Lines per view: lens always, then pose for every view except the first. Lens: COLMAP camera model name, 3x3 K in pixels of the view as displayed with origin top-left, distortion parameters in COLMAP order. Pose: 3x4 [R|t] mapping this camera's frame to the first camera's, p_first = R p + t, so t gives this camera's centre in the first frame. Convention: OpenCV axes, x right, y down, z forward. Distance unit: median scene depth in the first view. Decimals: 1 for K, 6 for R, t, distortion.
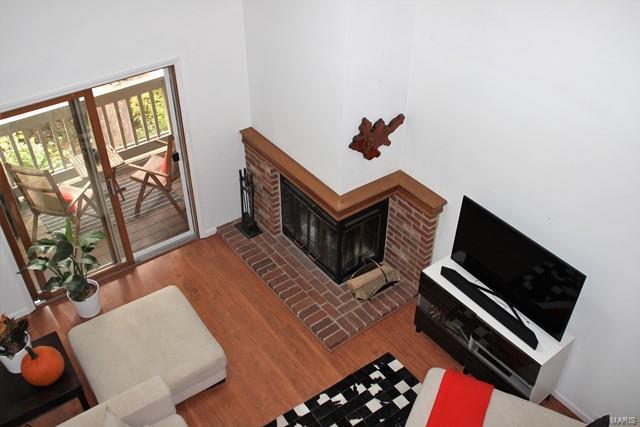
lens RADIAL K [[591.7, 0, 320.7], [0, 591.7, 203.8], [0, 0, 1]] dist [-0.081561, 0.078957]
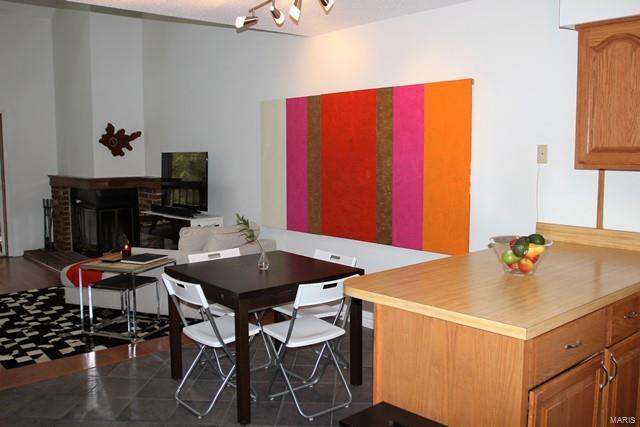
lens RADIAL K [[591.7, 0, 320.7], [0, 591.7, 203.8], [0, 0, 1]] dist [-0.081561, 0.078957]
pose [[0.996530, -0.016734, 0.081533, 0.409542], [0.057757, 0.844380, -0.532623, 0.734444], [-0.059932, 0.535484, 0.842416, -0.206131]]
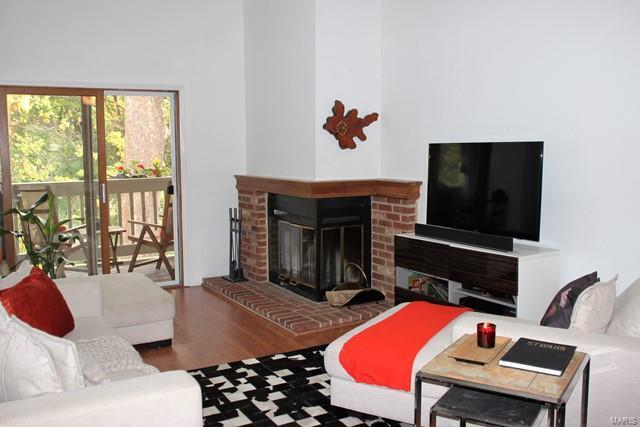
lens RADIAL K [[591.7, 0, 320.7], [0, 591.7, 203.8], [0, 0, 1]] dist [-0.081561, 0.078957]
pose [[0.995785, -0.003084, -0.091667, 0.113957], [-0.046112, 0.847109, -0.529415, 0.473583], [0.079285, 0.531411, 0.843396, 0.144541]]
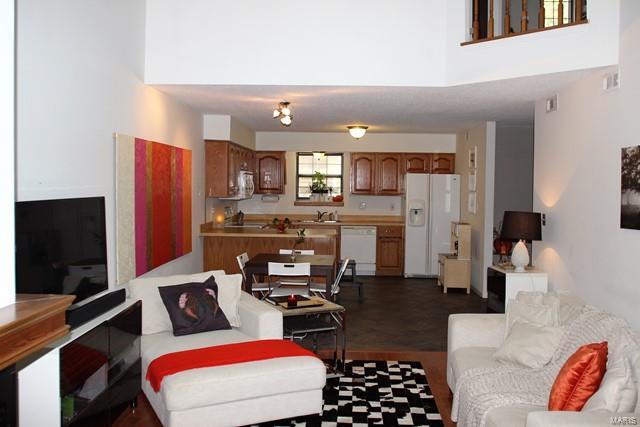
lens RADIAL K [[578.7, 0, 319.0], [0, 578.7, 204.1], [0, 0, 1]] dist [-0.000997, 0.001550]
pose [[-0.781299, -0.035590, 0.623142, -0.313422], [0.367360, 0.780911, 0.505198, -0.158771], [-0.504598, 0.623628, -0.597050, 0.926309]]
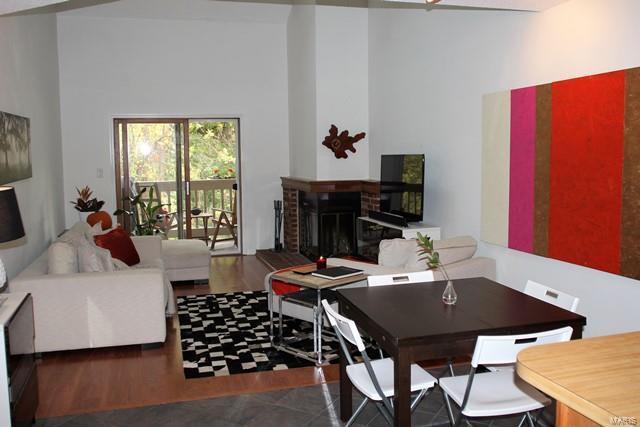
lens RADIAL K [[591.7, 0, 320.7], [0, 591.7, 203.8], [0, 0, 1]] dist [-0.081561, 0.078957]
pose [[0.938114, 0.013227, -0.346075, 0.467431], [-0.197556, 0.841185, -0.503369, 0.654782], [0.284455, 0.540586, 0.791740, -0.103516]]
